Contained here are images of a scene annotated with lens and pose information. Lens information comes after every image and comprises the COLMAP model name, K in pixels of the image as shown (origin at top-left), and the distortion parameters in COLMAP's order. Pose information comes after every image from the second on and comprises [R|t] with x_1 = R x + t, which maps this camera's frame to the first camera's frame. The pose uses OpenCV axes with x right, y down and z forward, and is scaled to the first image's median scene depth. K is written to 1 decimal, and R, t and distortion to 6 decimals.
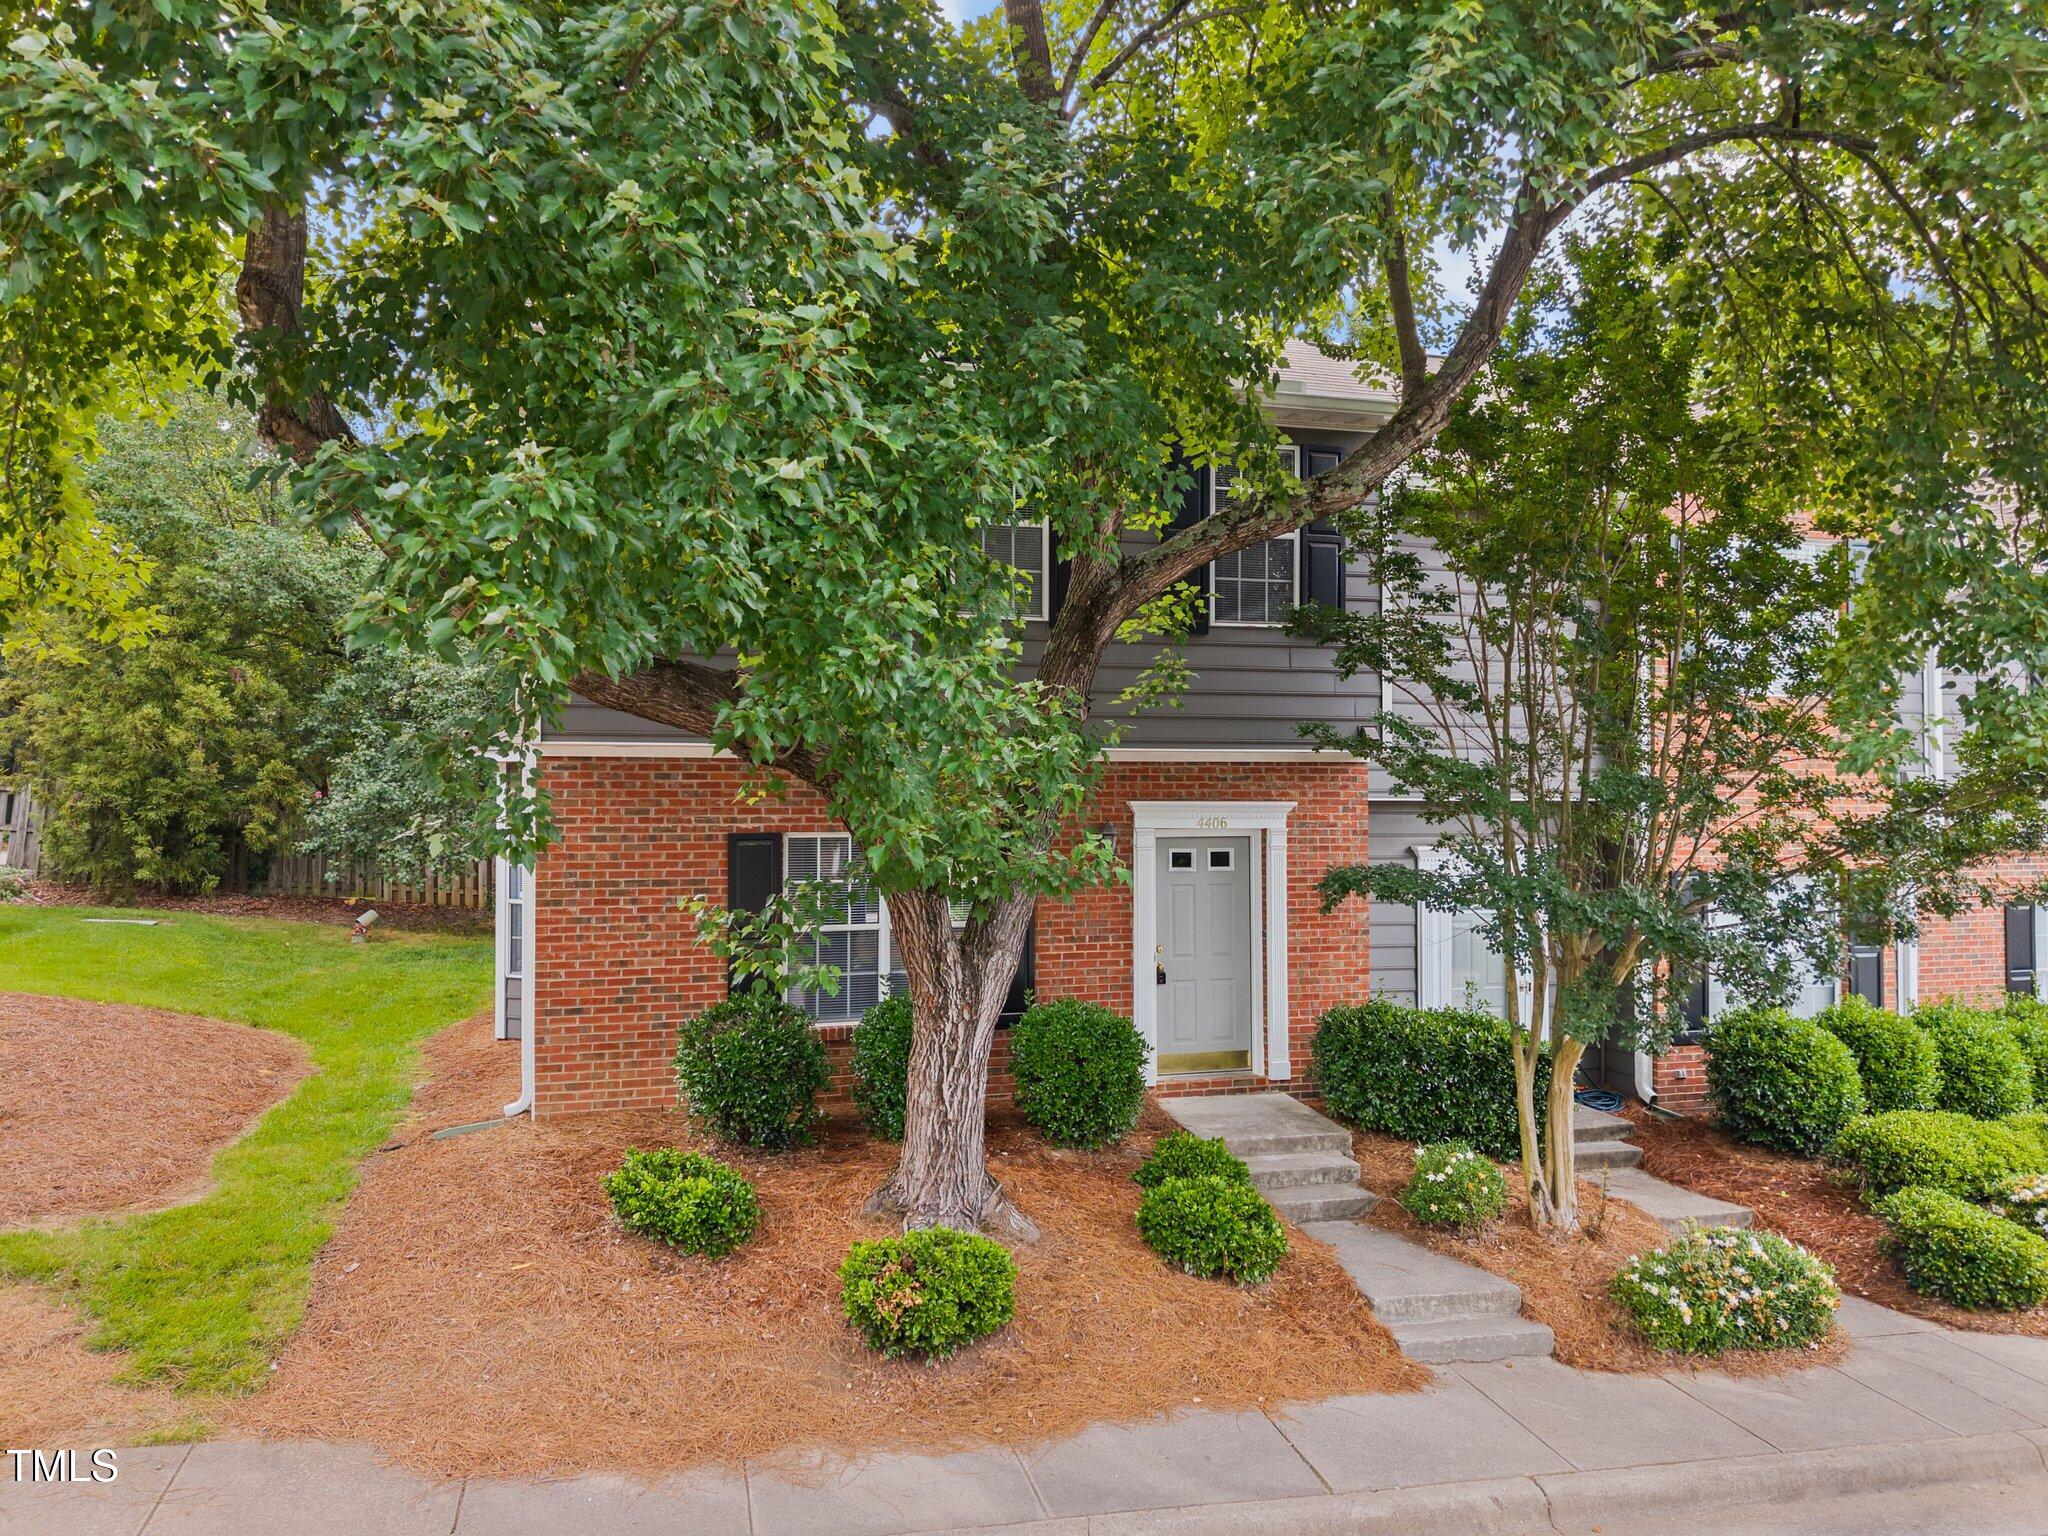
lens RADIAL K [[1419.3, 0, 1024.0], [0, 1419.3, 768.0], [0, 0, 1]] dist [0.031867, -0.036193]
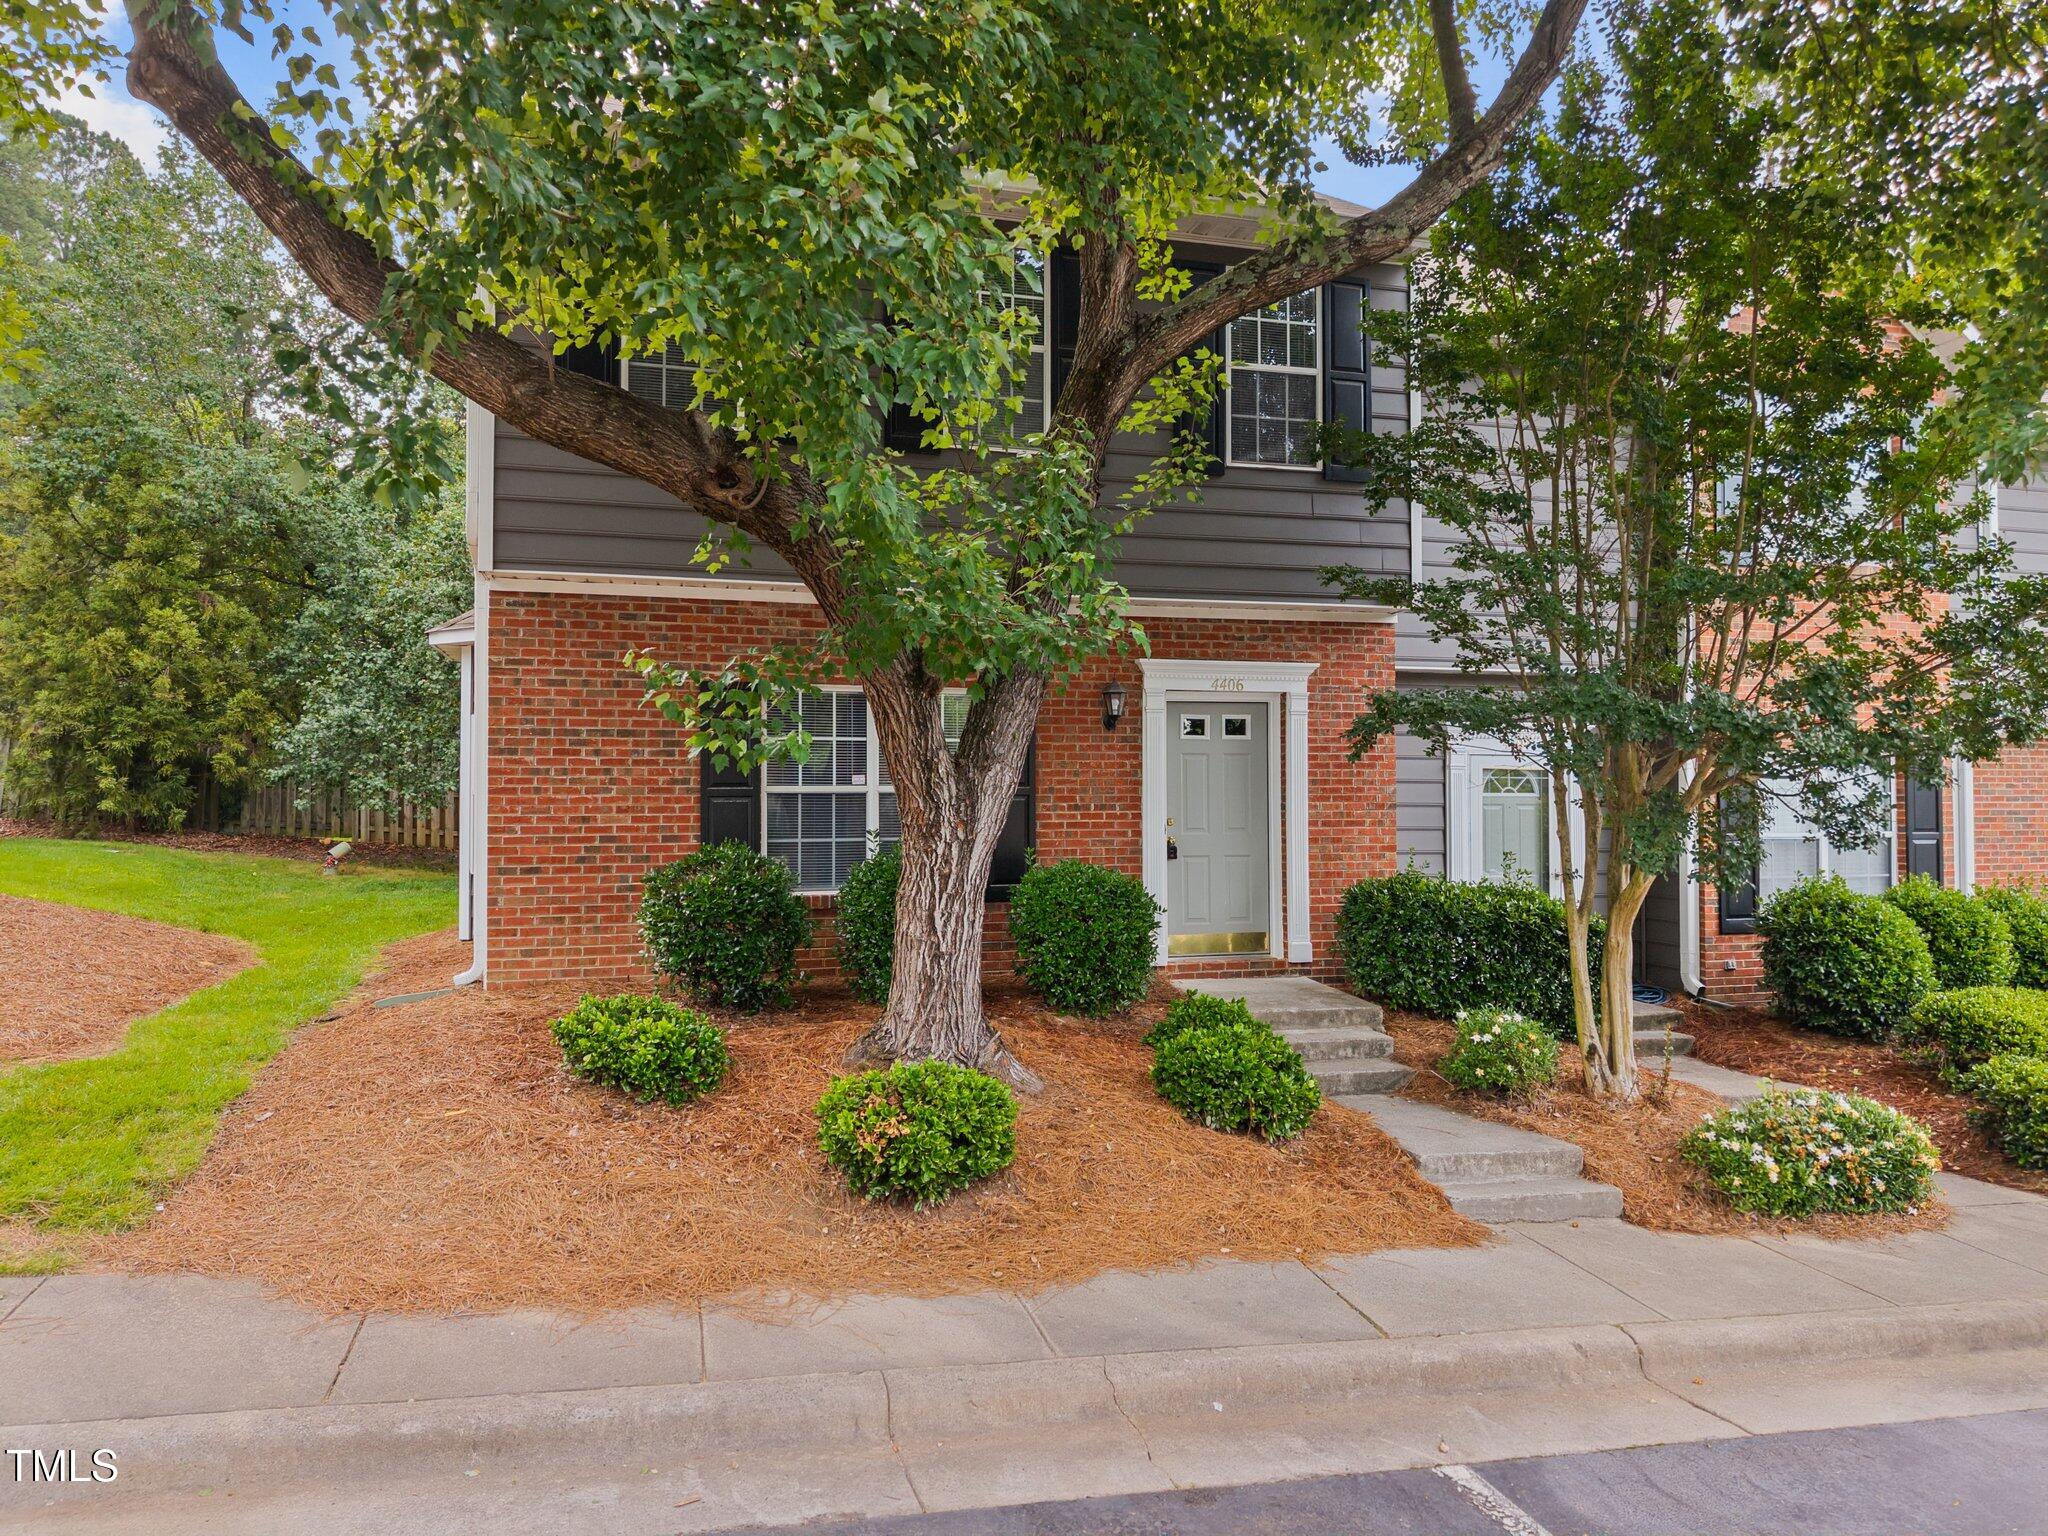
lens RADIAL K [[1395.1, 0, 1024.0], [0, 1395.1, 768.0], [0, 0, 1]] dist [0.030019, -0.032182]
pose [[0.999997, -0.000693, 0.002444, -0.002780], [0.000716, 0.999956, -0.009396, 0.125165], [-0.002438, 0.009398, 0.999953, 0.113479]]
